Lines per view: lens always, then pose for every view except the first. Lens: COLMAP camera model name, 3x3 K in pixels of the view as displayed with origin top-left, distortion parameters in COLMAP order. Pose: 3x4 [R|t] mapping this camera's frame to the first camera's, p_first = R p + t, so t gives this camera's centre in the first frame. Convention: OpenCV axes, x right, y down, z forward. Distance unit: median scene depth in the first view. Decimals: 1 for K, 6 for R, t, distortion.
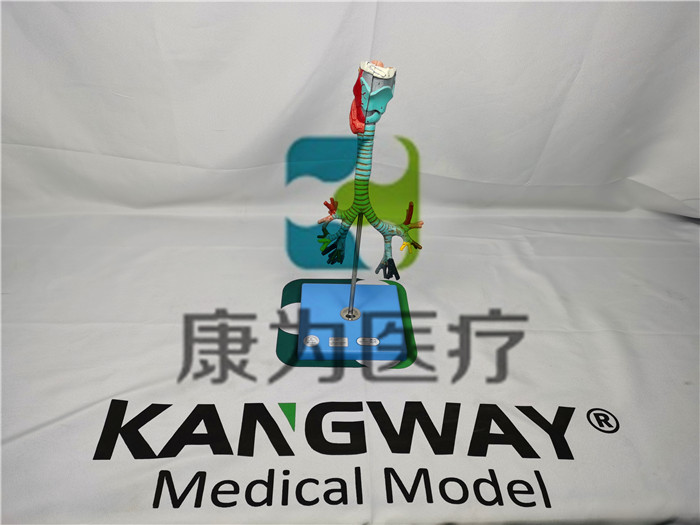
lens RADIAL K [[549.8, 0, 347.7], [0, 549.8, 258.9], [0, 0, 1]] dist [0.054520, 0.017379]
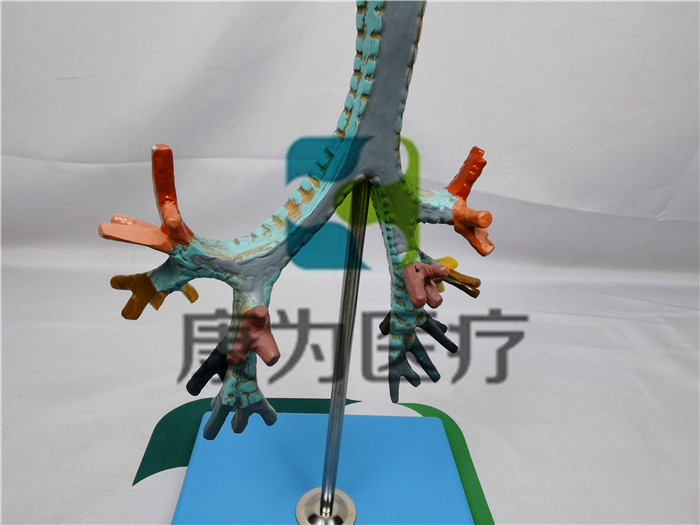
lens RADIAL K [[499.2, 0, 347.7], [0, 499.2, 264.4], [0, 0, 1]] dist [-0.002472, -0.024978]
pose [[0.999094, 0.022746, 0.035973, 0.003850], [-0.015209, 0.980207, -0.197392, 0.012105], [-0.039751, 0.196666, 0.979664, 0.634827]]
